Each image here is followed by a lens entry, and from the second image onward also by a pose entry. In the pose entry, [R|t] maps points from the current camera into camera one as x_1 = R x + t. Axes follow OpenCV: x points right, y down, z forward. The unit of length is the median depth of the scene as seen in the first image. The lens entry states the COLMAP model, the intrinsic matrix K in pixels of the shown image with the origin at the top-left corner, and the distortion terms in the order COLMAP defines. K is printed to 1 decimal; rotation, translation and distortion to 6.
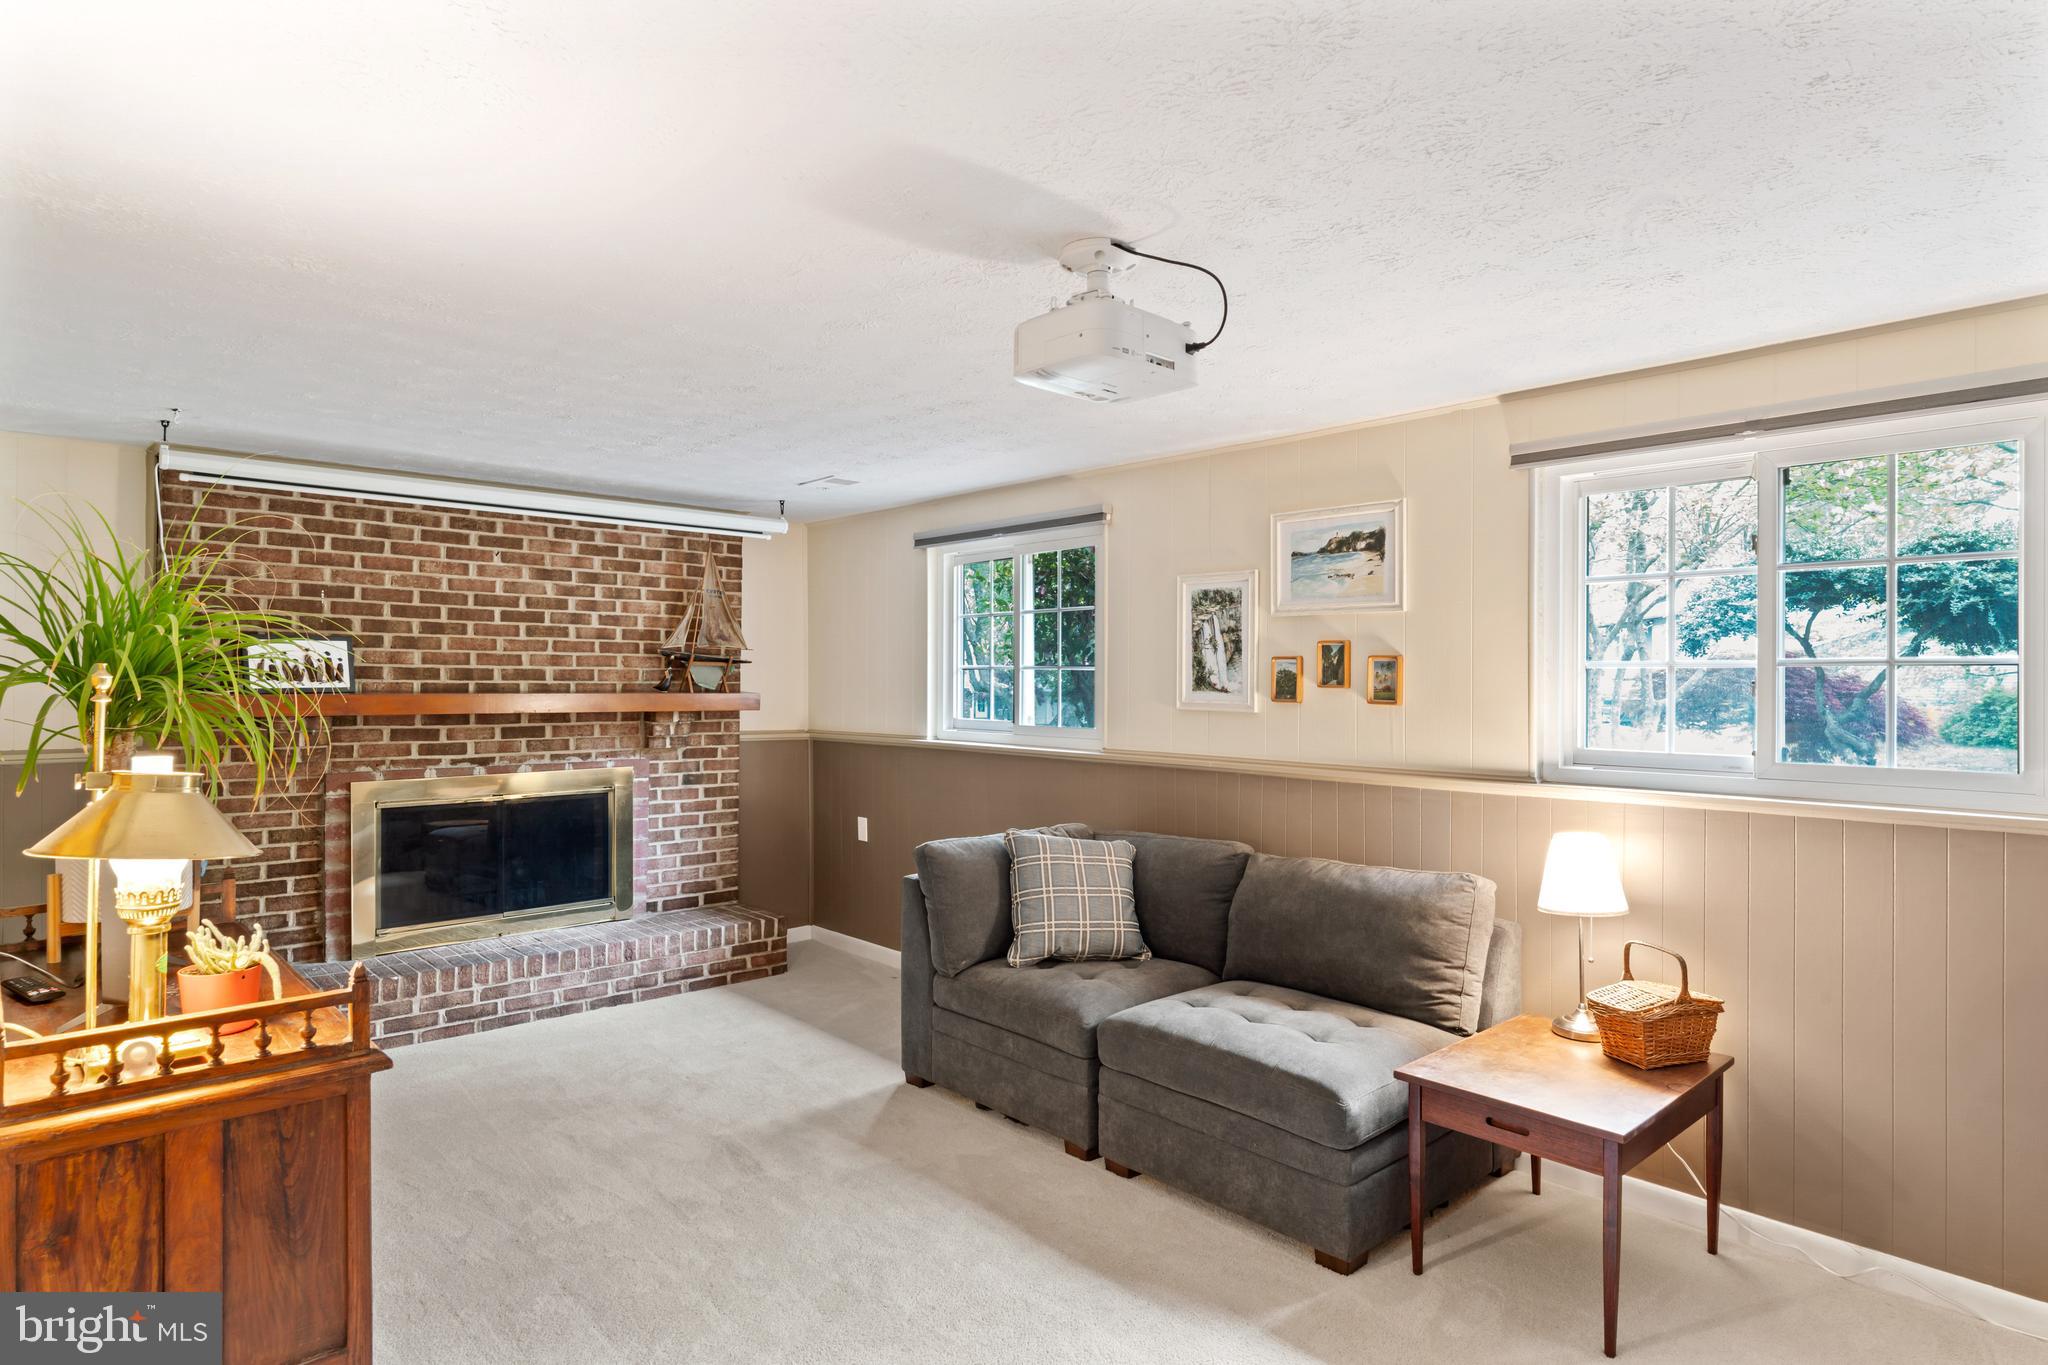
lens RADIAL K [[1134.8, 0, 1026.5], [0, 1134.8, 677.8], [0, 0, 1]] dist [0.001925, 0.001216]
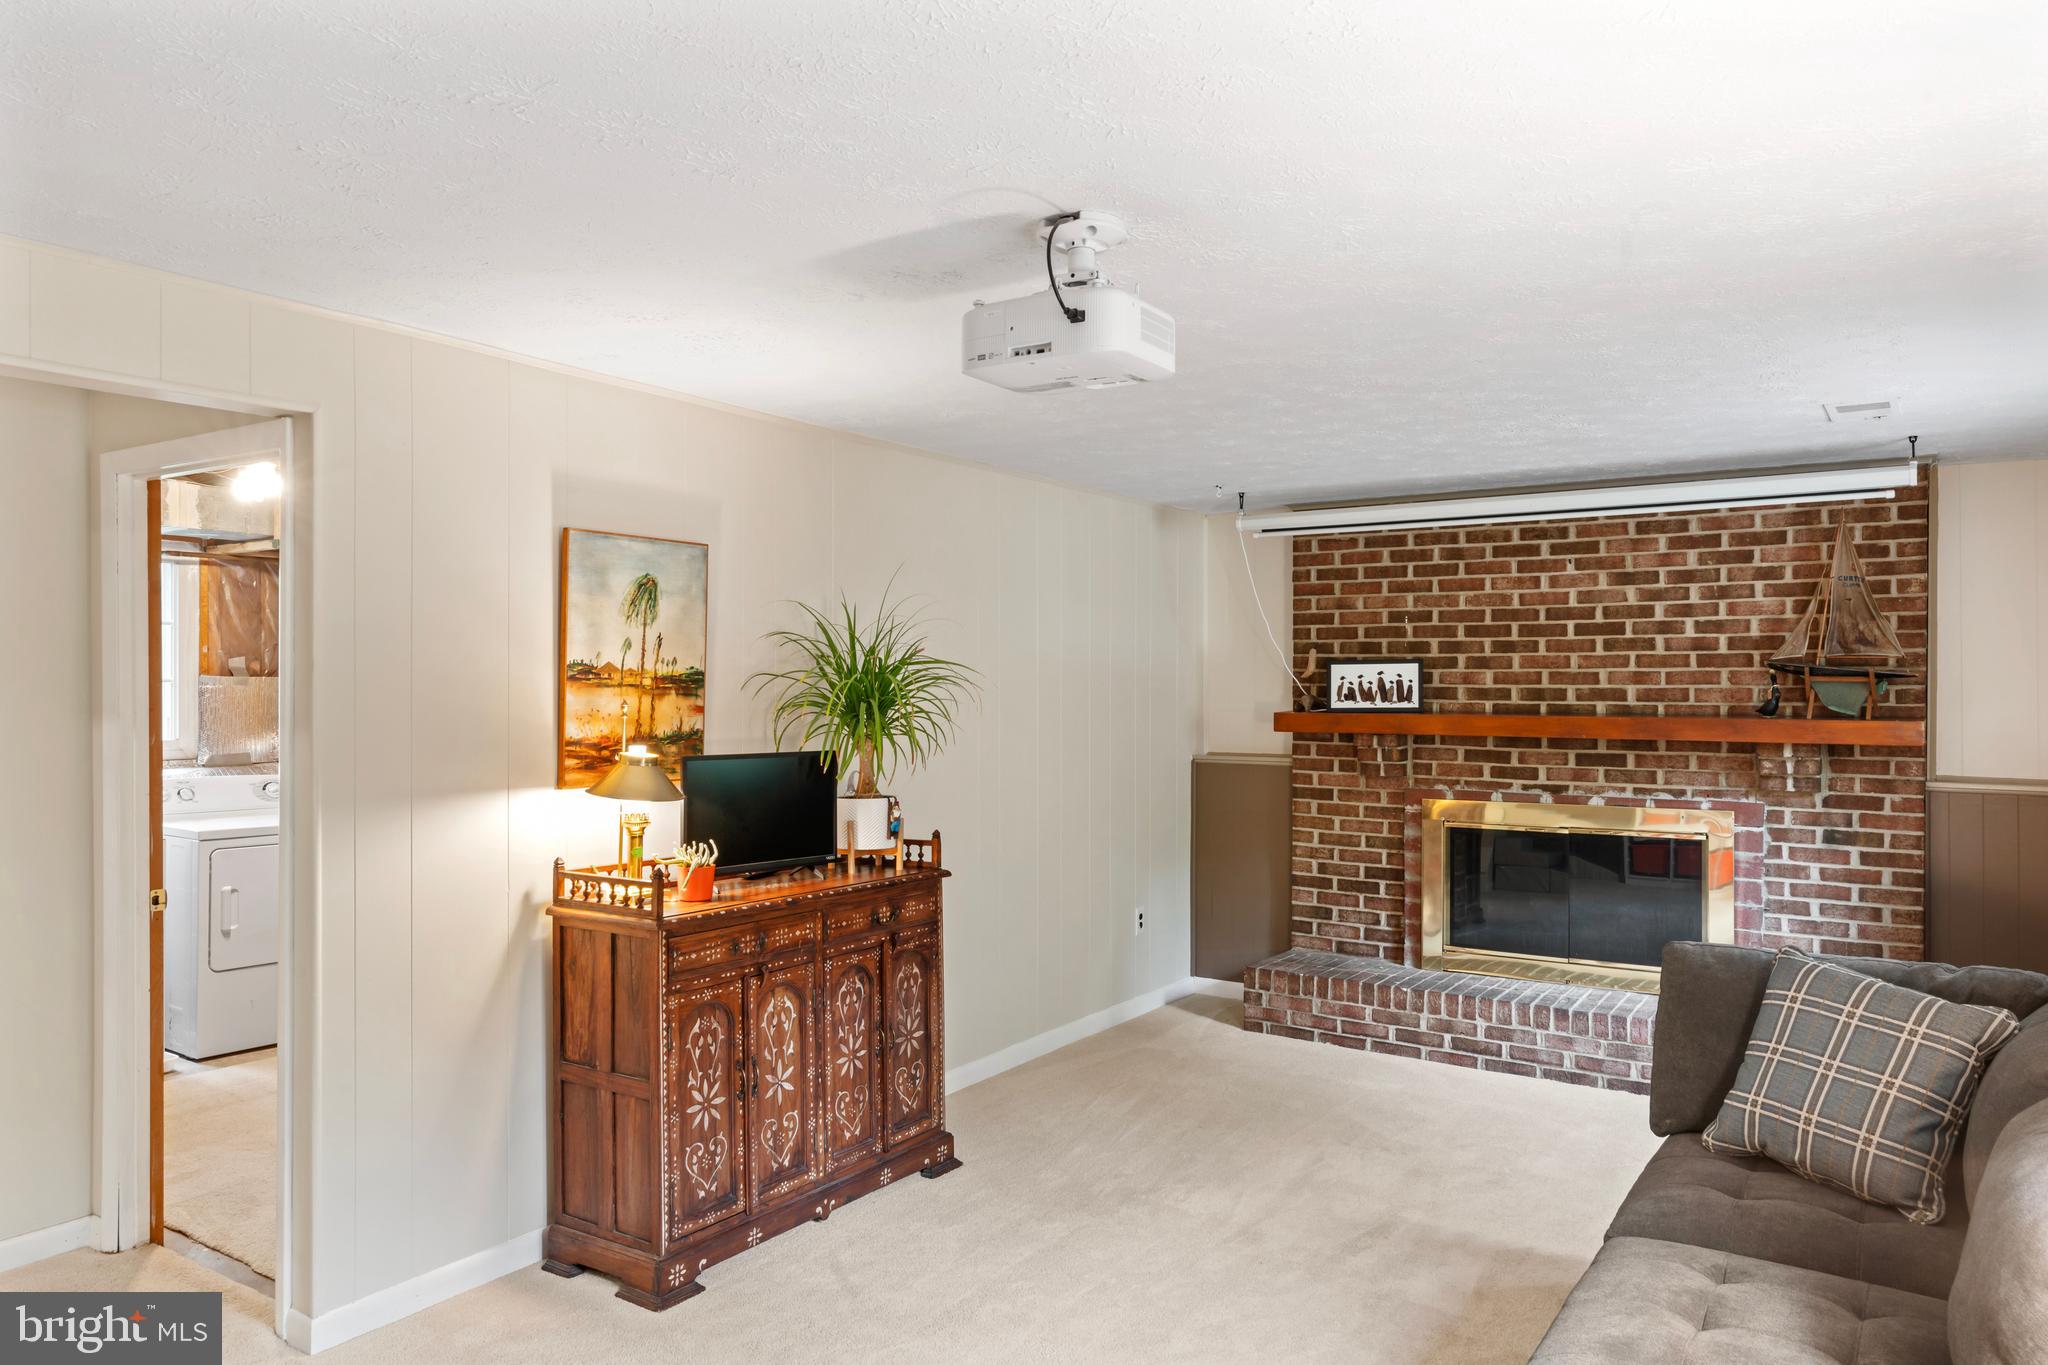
lens RADIAL K [[1371.5, 0, 1031.2], [0, 1371.5, 687.9], [0, 0, 1]] dist [-0.006986, 0.000869]
pose [[0.222266, -0.003208, -0.974981, 0.528769], [0.003559, 0.999991, -0.002479, -0.007461], [0.974980, -0.002919, 0.222276, 0.353929]]
